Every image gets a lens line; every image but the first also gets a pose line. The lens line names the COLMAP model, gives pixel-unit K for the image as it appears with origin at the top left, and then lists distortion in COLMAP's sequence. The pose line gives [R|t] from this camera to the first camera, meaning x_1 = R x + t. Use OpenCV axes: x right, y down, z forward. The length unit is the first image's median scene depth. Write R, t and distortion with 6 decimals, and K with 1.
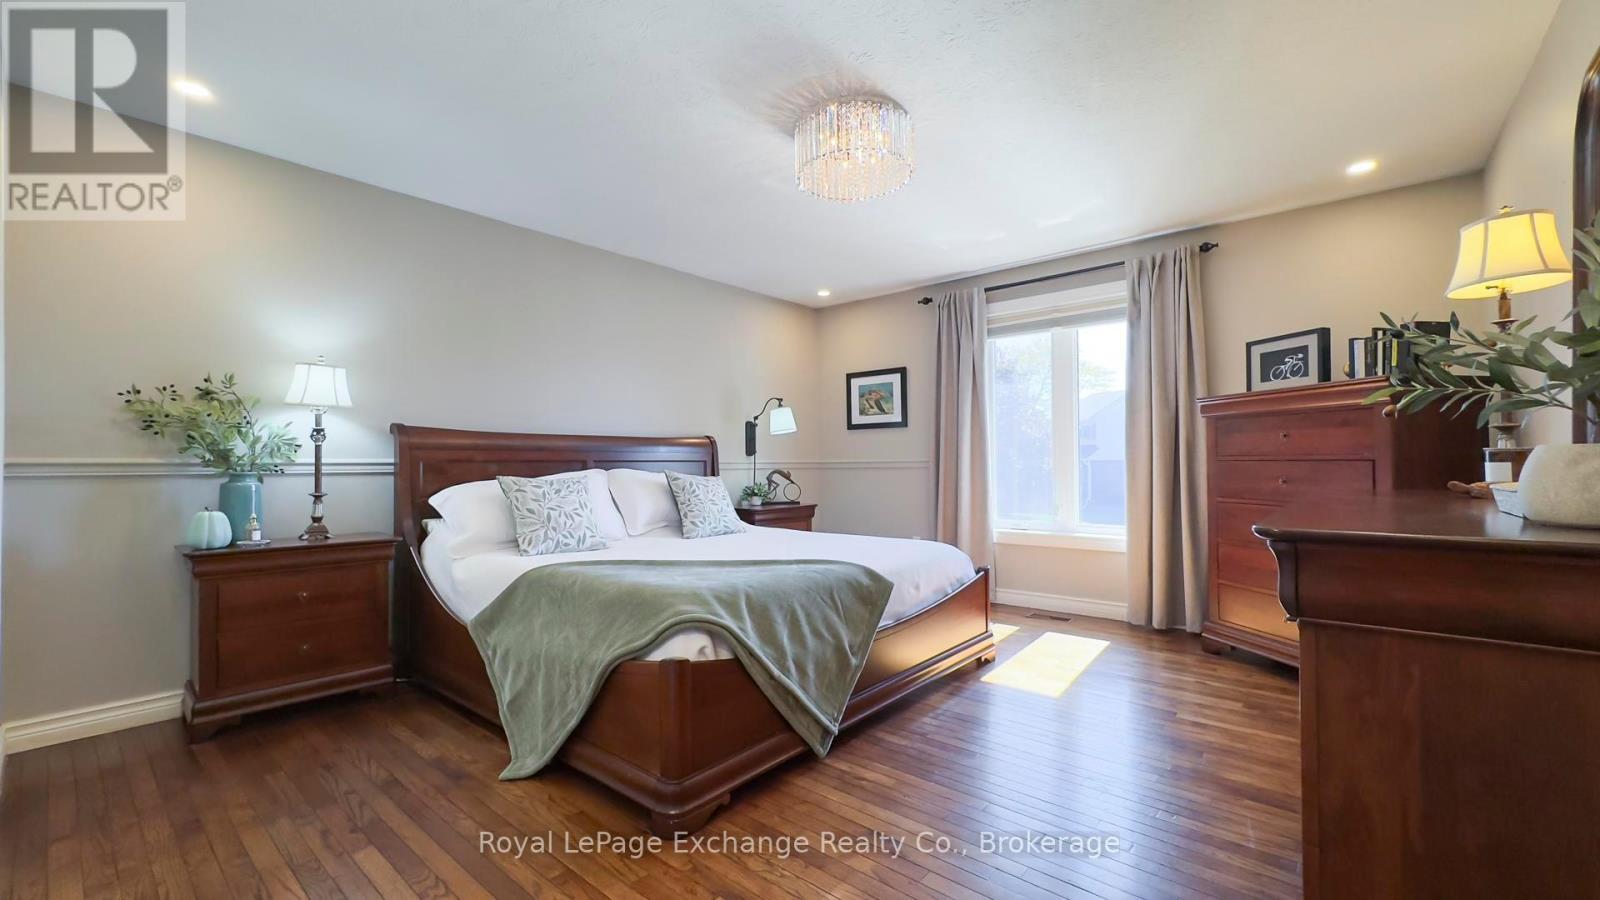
lens RADIAL K [[668.4, 0, 799.3], [0, 668.4, 459.7], [0, 0, 1]] dist [-0.000523, -0.000021]
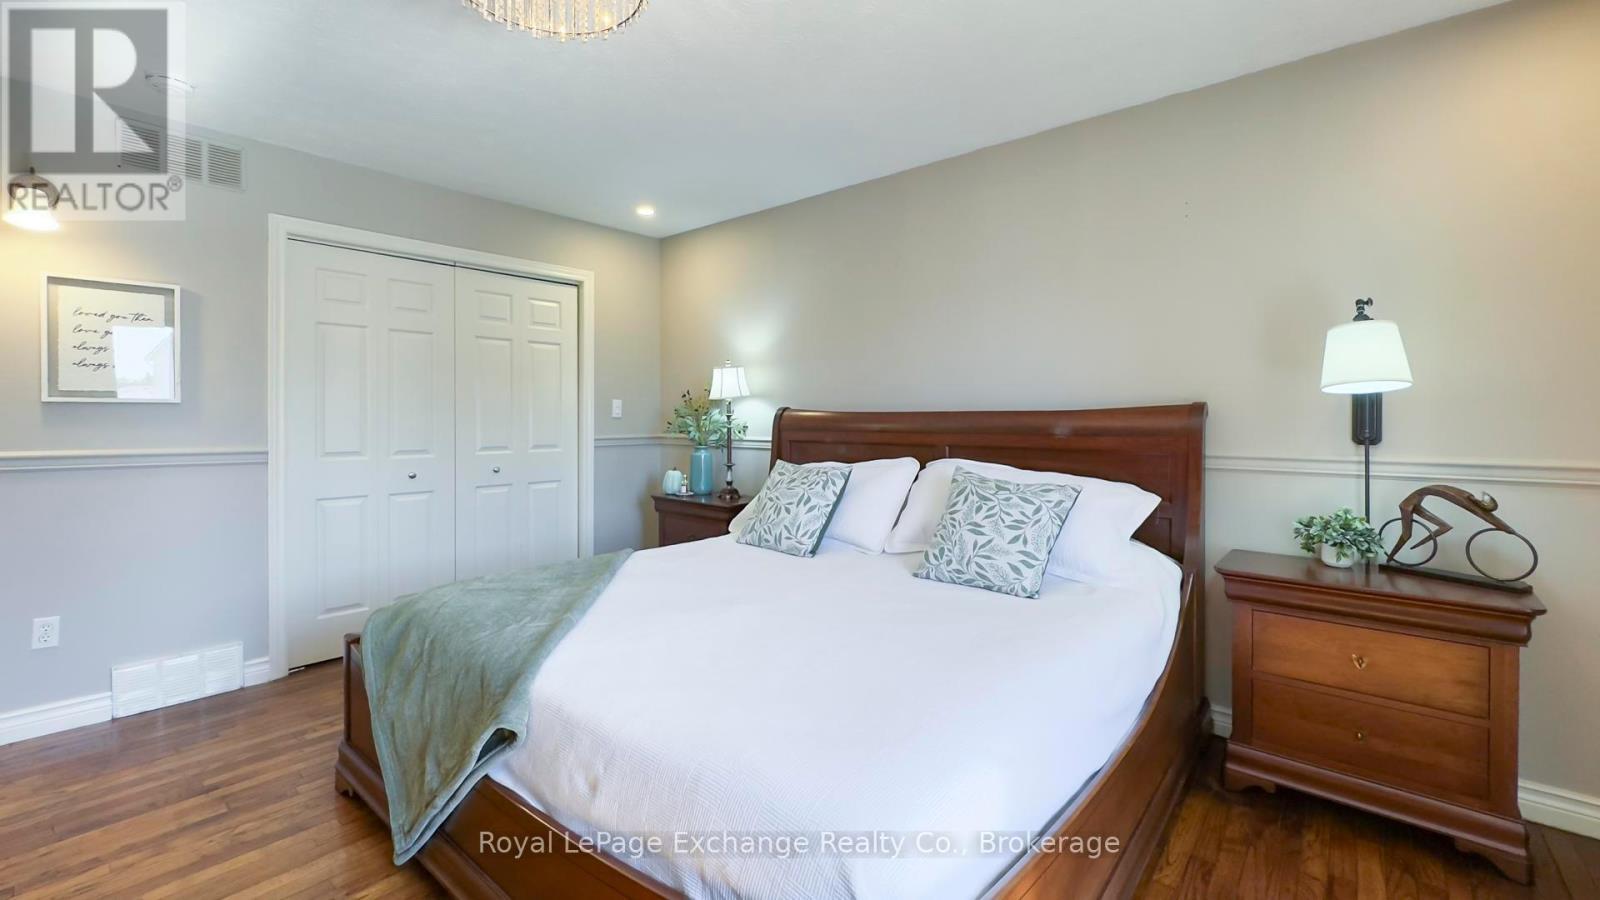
lens RADIAL K [[668.4, 0, 799.3], [0, 668.4, 459.7], [0, 0, 1]] dist [-0.000523, -0.000021]
pose [[-0.000033, 0.070230, -0.997531, 0.531687], [0.005905, 0.997513, 0.070228, -0.044115], [0.999983, -0.005888, -0.000448, 1.019441]]
